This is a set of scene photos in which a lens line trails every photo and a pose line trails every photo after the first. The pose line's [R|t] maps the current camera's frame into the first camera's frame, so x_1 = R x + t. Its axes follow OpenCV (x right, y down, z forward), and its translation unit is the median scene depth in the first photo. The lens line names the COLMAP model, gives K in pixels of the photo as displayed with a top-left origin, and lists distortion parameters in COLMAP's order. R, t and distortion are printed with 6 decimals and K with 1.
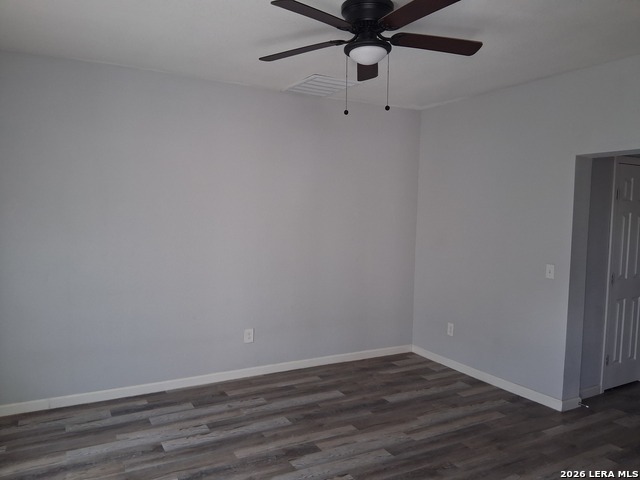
lens RADIAL K [[486.8, 0, 320.4], [0, 486.8, 240.5], [0, 0, 1]] dist [0.024082, -0.047227]
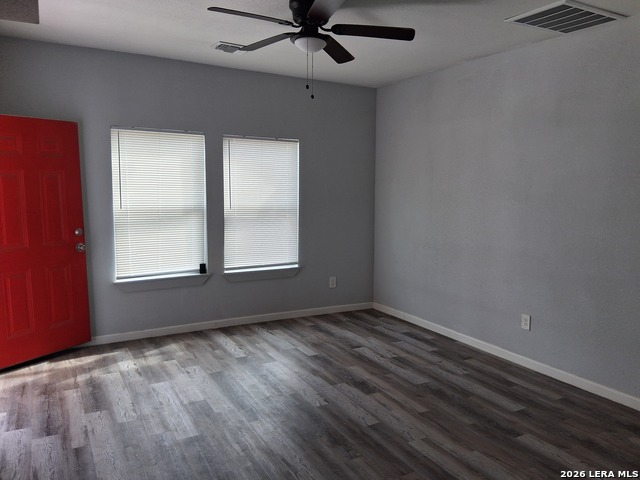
lens RADIAL K [[486.8, 0, 319.5], [0, 486.8, 238.2], [0, 0, 1]] dist [0.024082, -0.047227]
pose [[0.025803, 0.099298, -0.994723, 0.946212], [-0.085800, 0.991603, 0.096761, -0.021169], [0.995978, 0.082850, 0.034106, 0.723966]]
